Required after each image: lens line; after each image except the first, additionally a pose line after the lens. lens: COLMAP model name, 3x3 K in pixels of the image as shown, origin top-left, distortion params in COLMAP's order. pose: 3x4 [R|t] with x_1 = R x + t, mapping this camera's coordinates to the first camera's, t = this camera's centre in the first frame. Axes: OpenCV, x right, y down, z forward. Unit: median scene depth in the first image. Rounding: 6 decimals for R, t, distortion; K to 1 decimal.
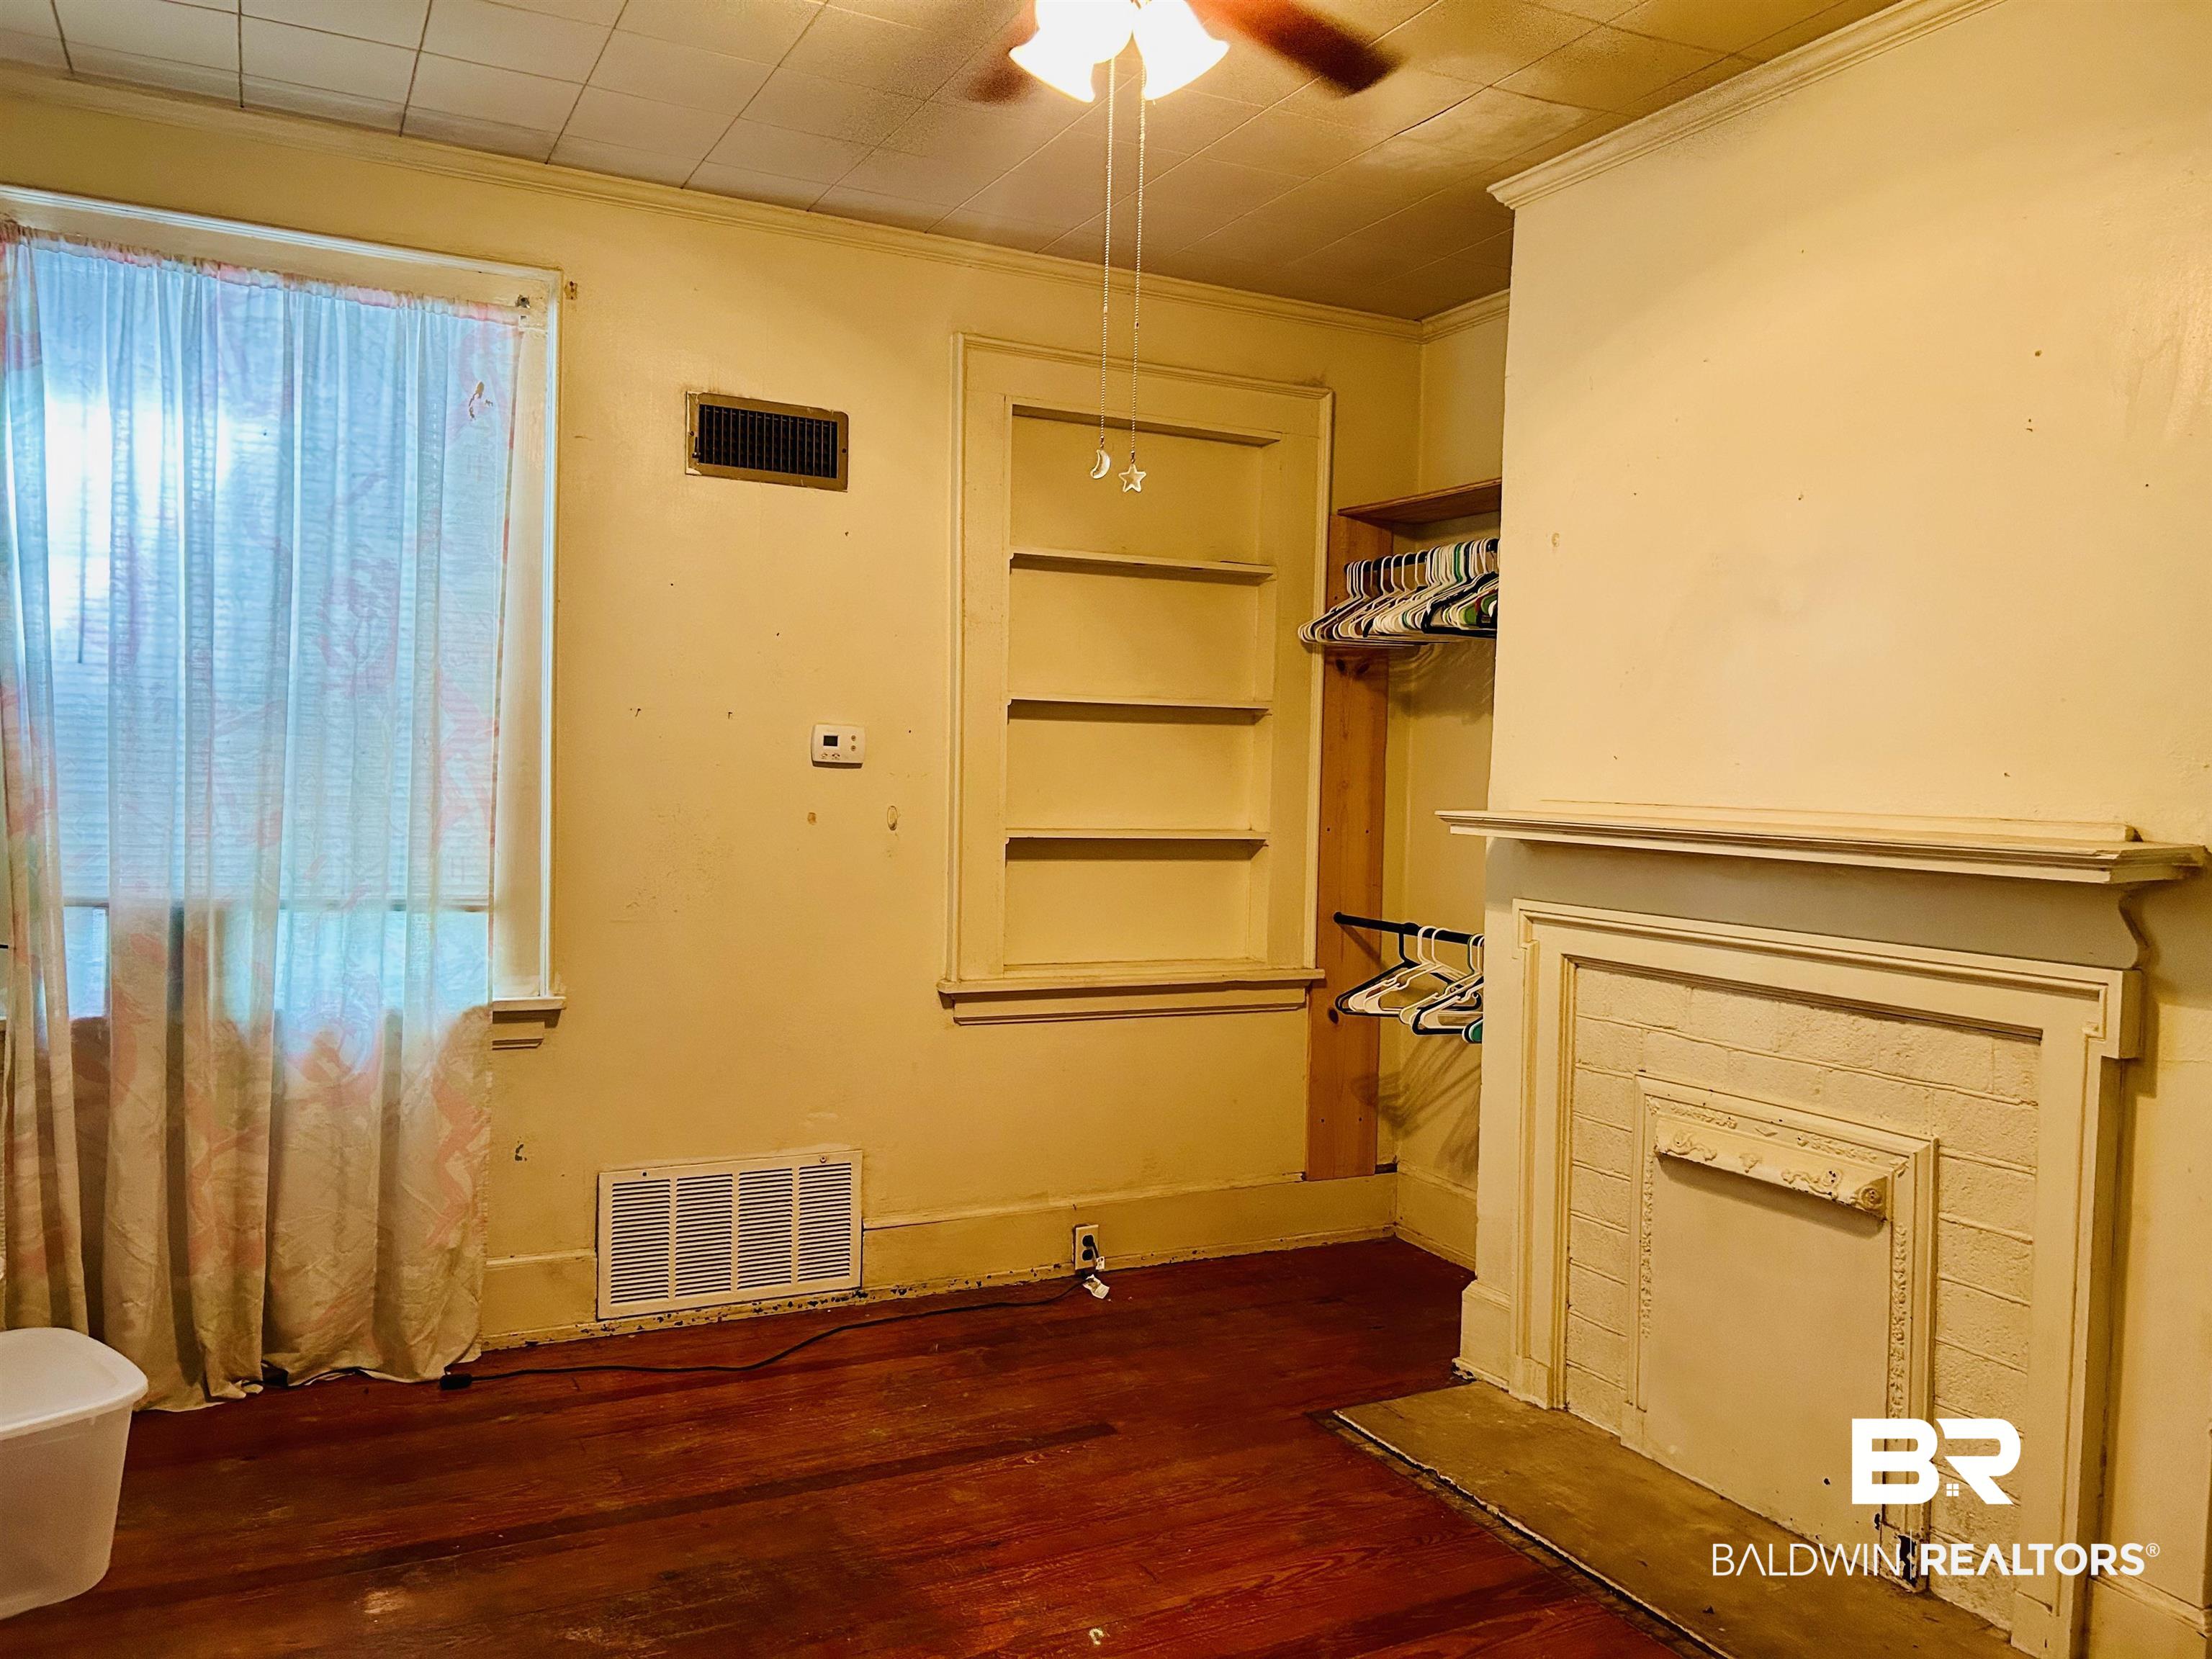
lens RADIAL K [[1680.3, 0, 1103.0], [0, 1680.3, 835.7], [0, 0, 1]] dist [0.058021, -0.063862]
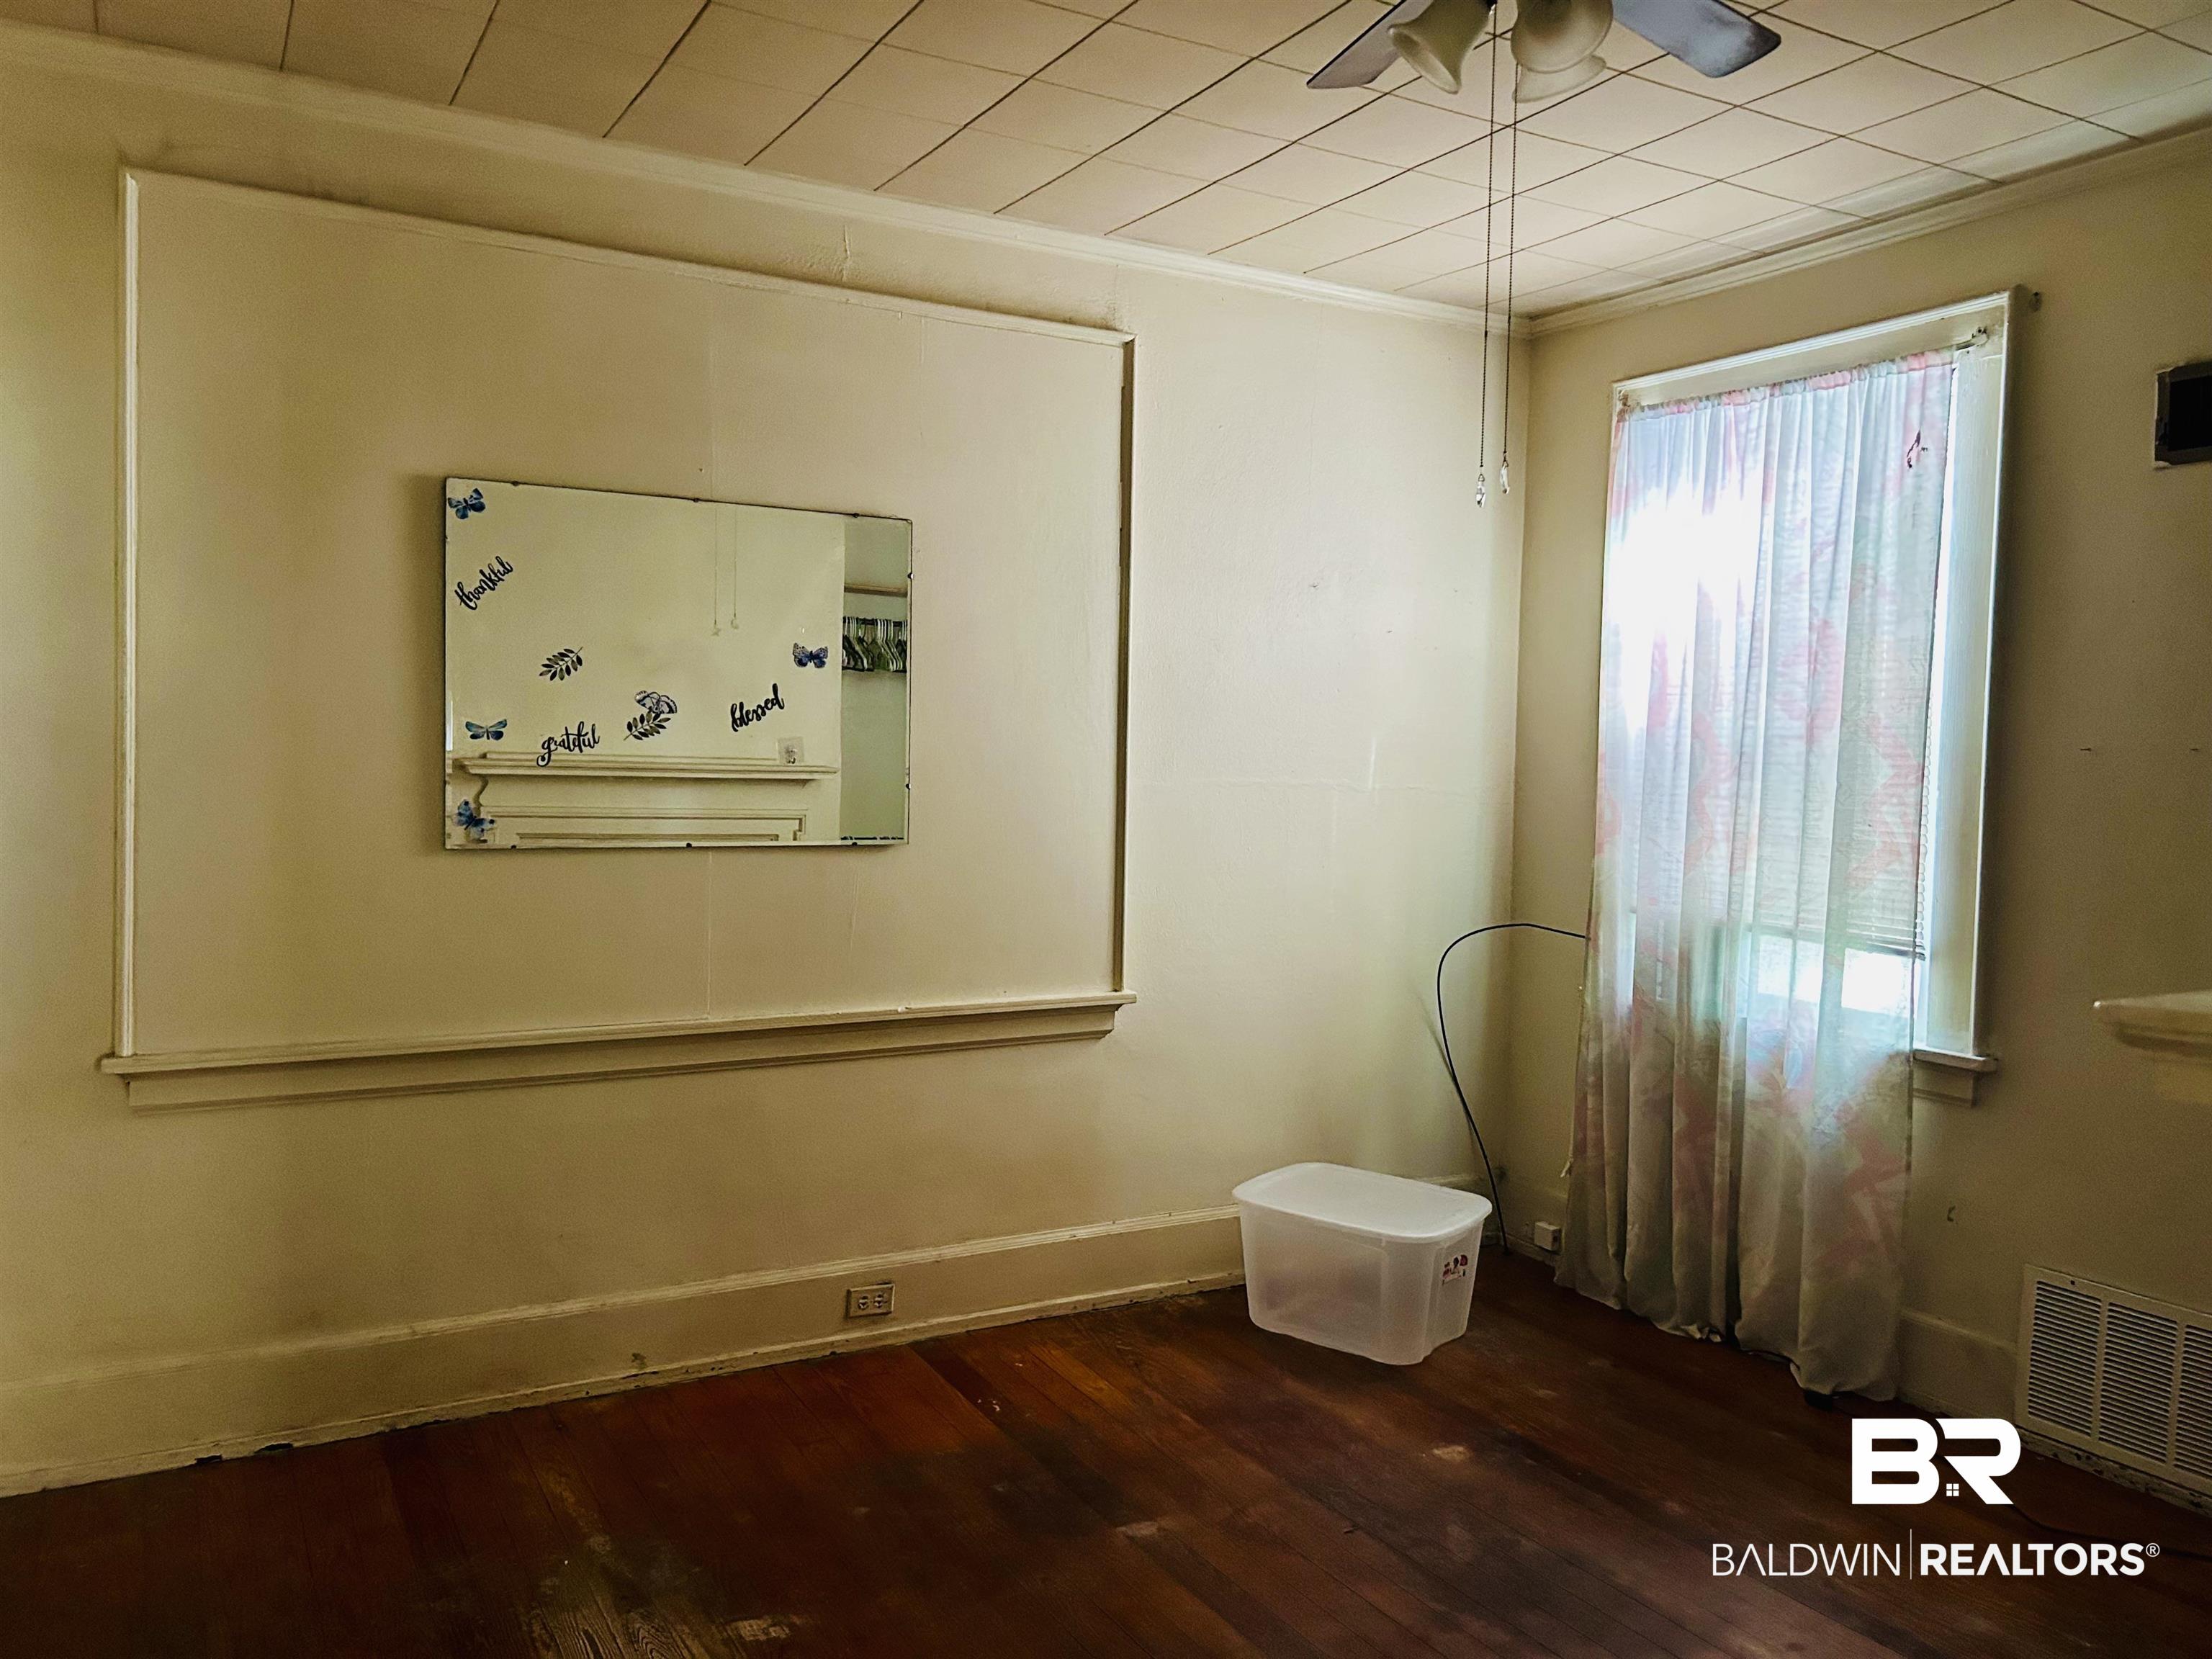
lens RADIAL K [[1680.3, 0, 1119.7], [0, 1680.3, 823.0], [0, 0, 1]] dist [0.058021, -0.063862]
pose [[0.058757, 0.013581, -0.998180, 0.633750], [-0.063188, 0.997953, 0.009858, -0.014914], [0.996270, 0.062494, 0.059495, 0.493955]]
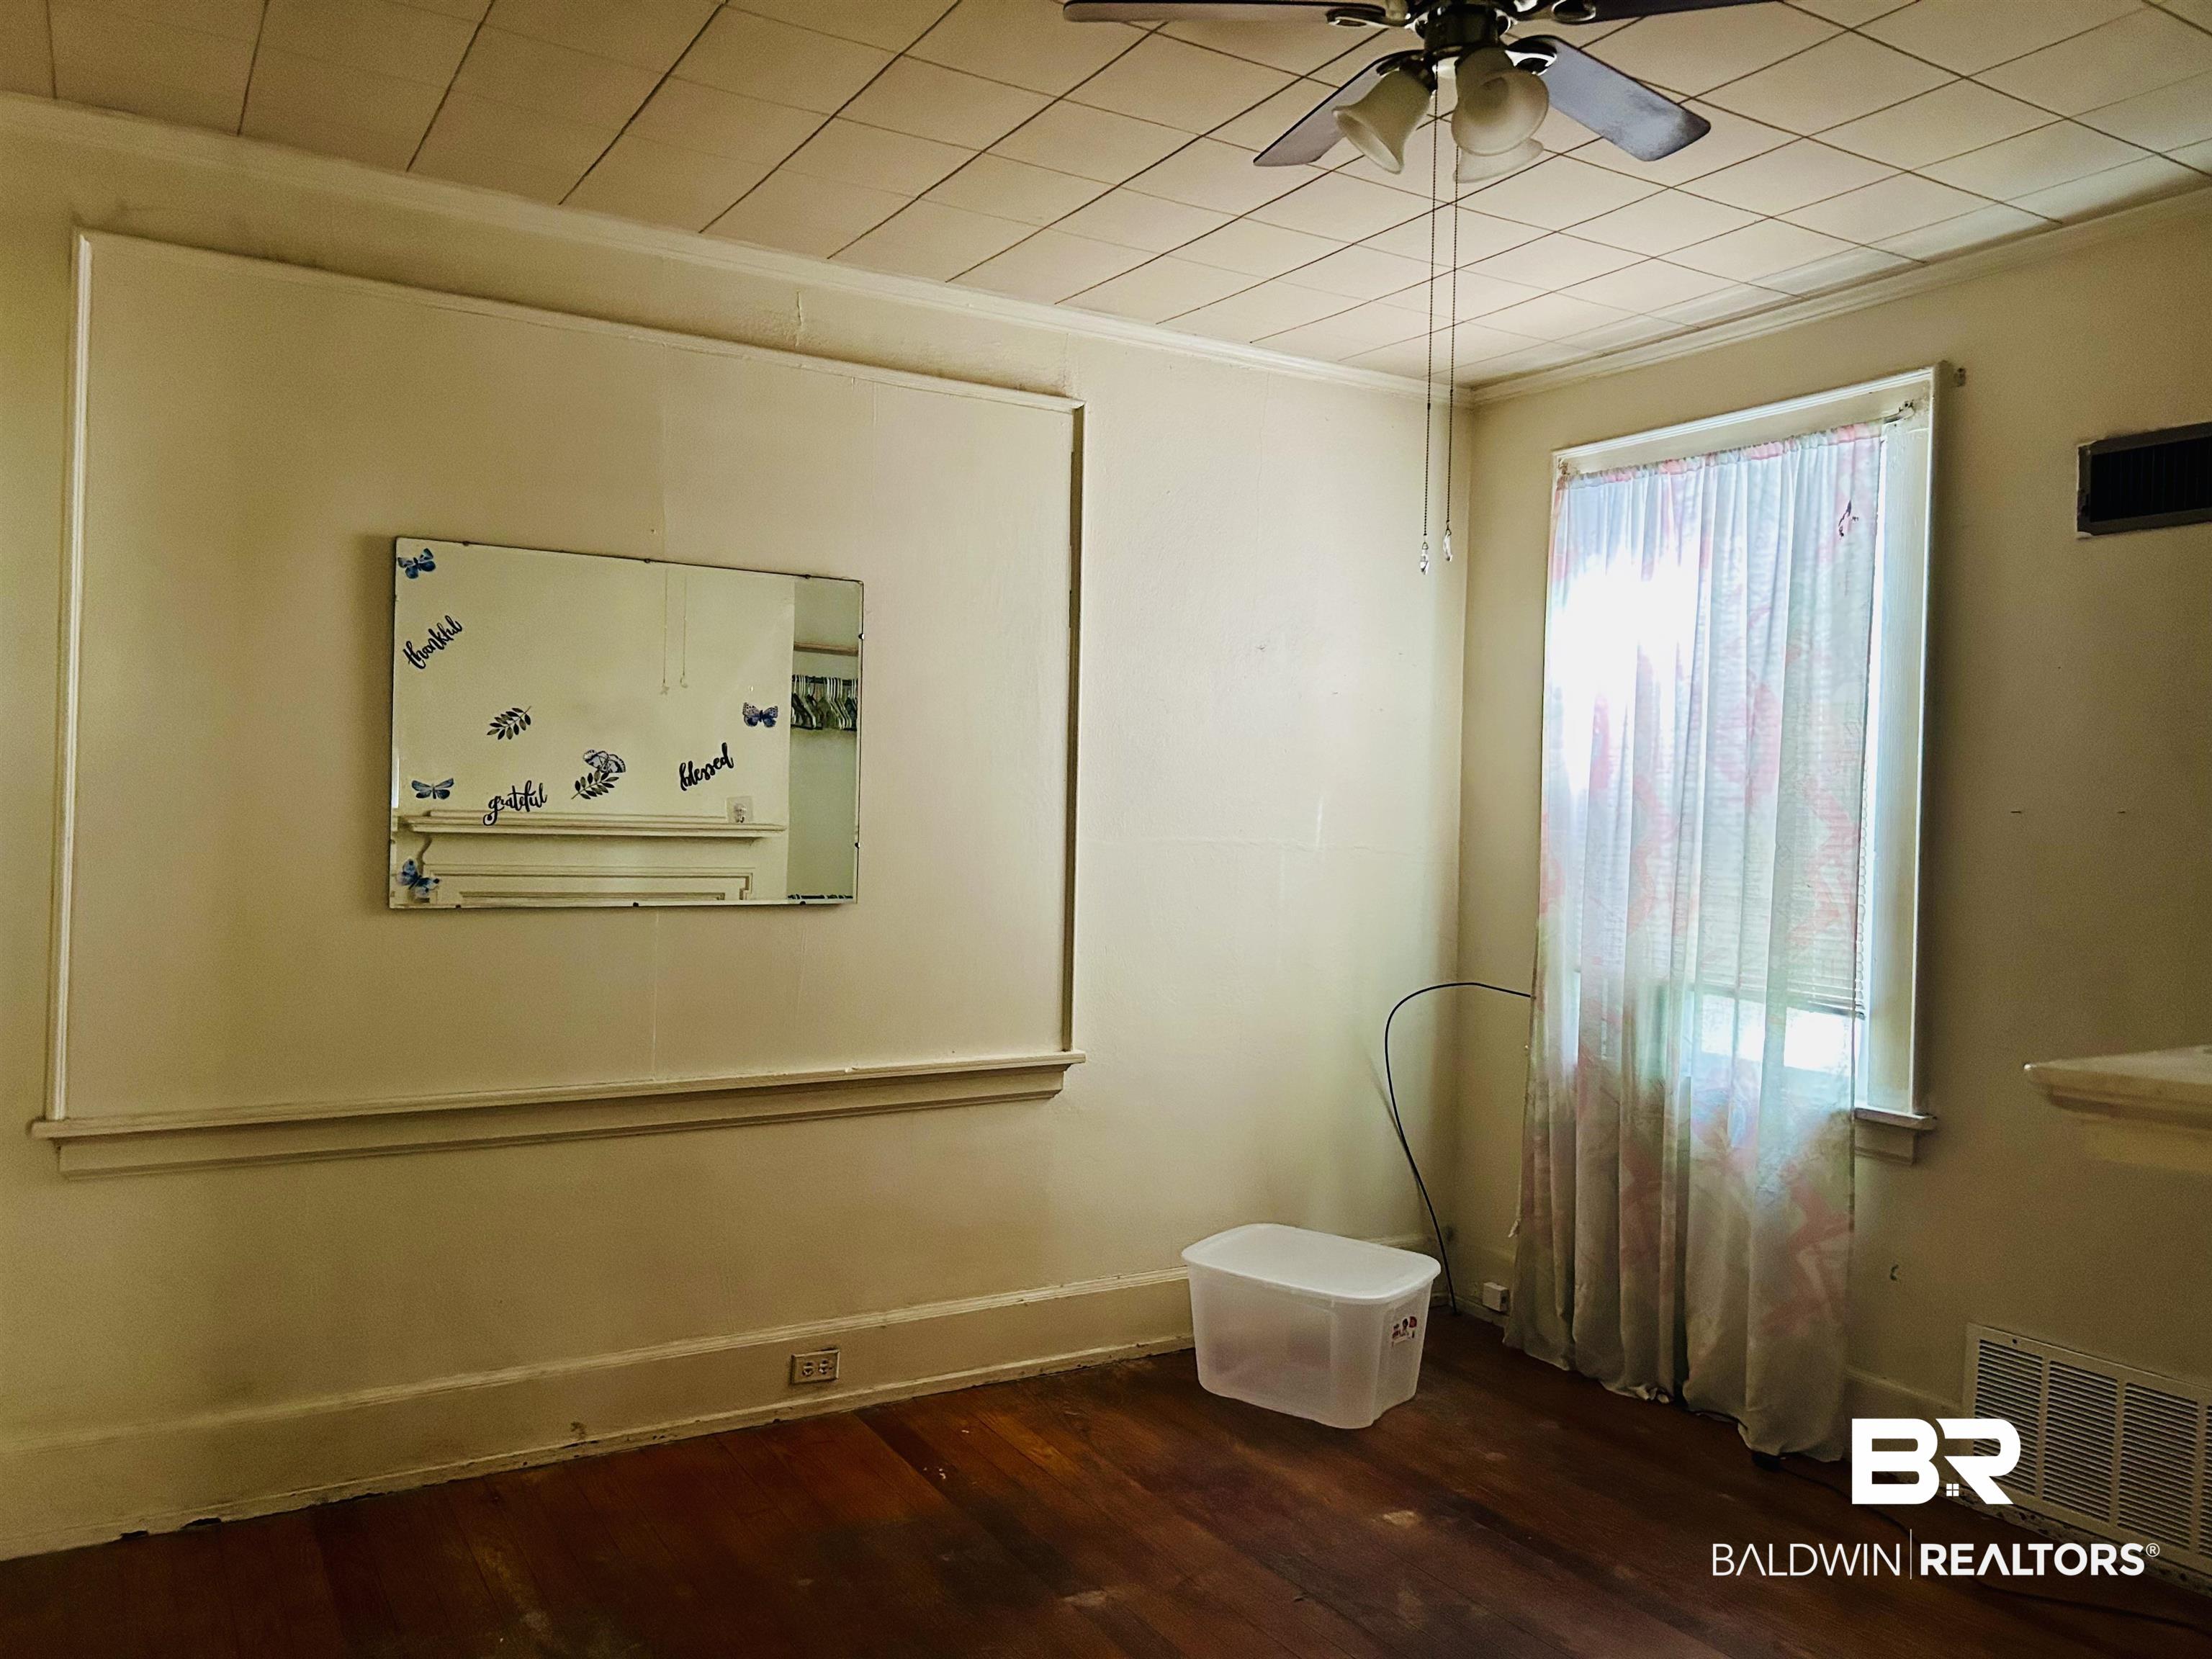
lens RADIAL K [[1680.3, 0, 1108.9], [0, 1680.3, 818.4], [0, 0, 1]] dist [0.058021, -0.063862]
pose [[0.083369, -0.023175, -0.996249, 0.637526], [-0.064423, 0.997513, -0.028596, -0.016034], [0.994434, 0.066565, 0.081669, 0.492678]]
